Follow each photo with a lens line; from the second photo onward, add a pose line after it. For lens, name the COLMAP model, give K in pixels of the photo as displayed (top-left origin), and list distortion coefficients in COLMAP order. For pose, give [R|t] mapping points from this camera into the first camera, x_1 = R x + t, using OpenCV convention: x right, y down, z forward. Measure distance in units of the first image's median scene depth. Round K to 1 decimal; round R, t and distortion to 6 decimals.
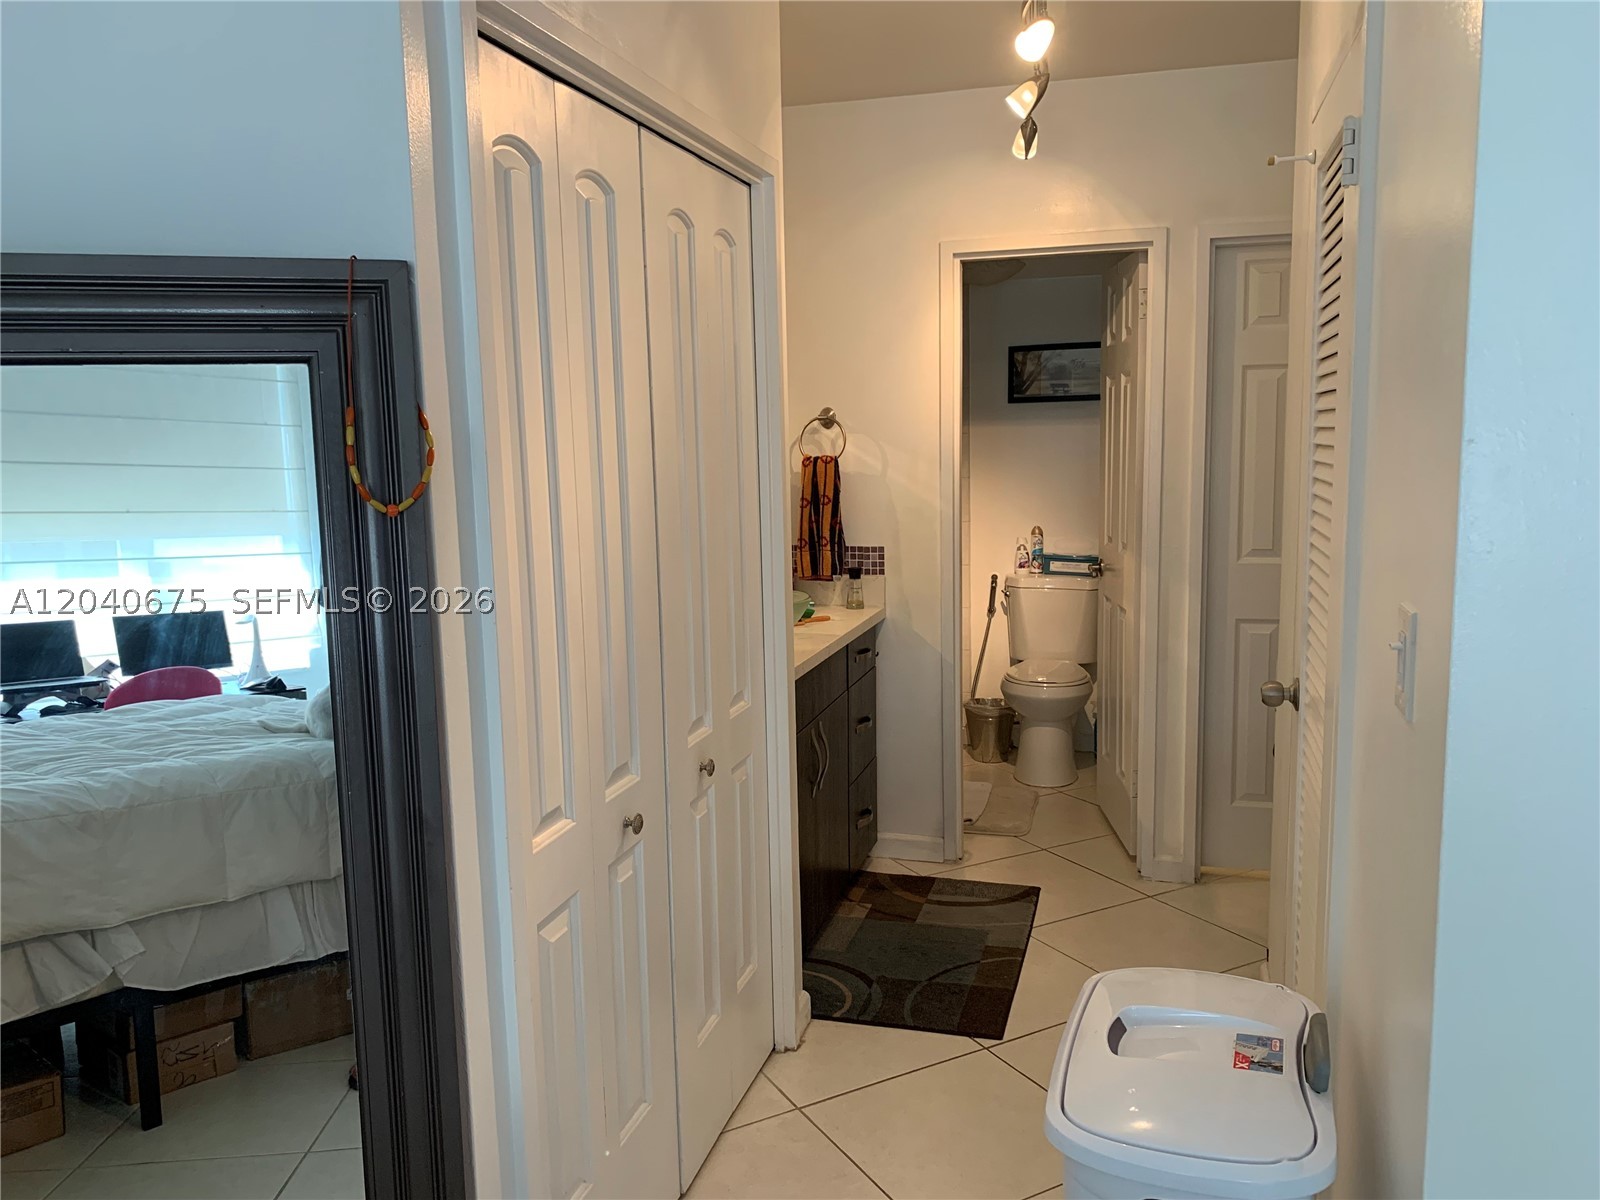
lens RADIAL K [[1229.0, 0, 789.6], [0, 1229.0, 595.2], [0, 0, 1]] dist [0.021276, -0.028262]
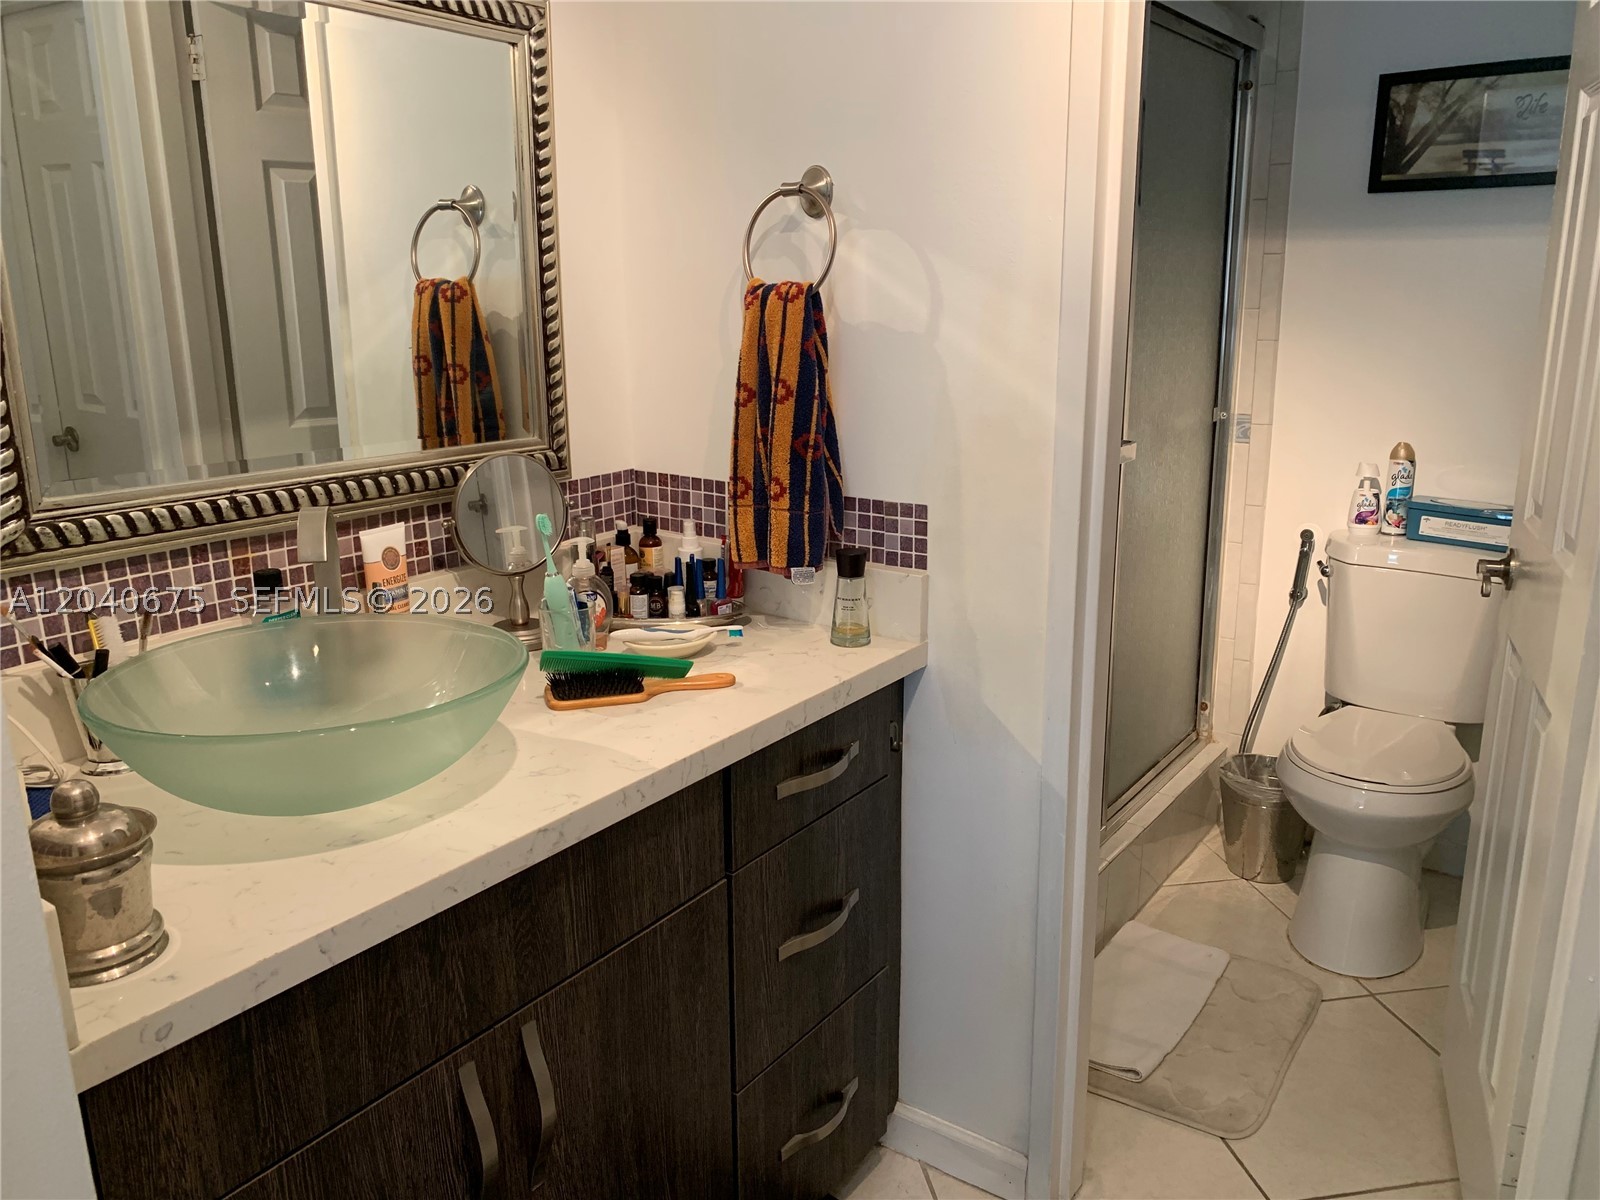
lens RADIAL K [[1229.0, 0, 815.7], [0, 1229.0, 611.6], [0, 0, 1]] dist [0.021276, -0.028262]
pose [[0.951886, 0.089230, -0.293173, 0.167067], [-0.051316, 0.989574, 0.134571, -0.057960], [0.302125, -0.113051, 0.946541, 0.578733]]
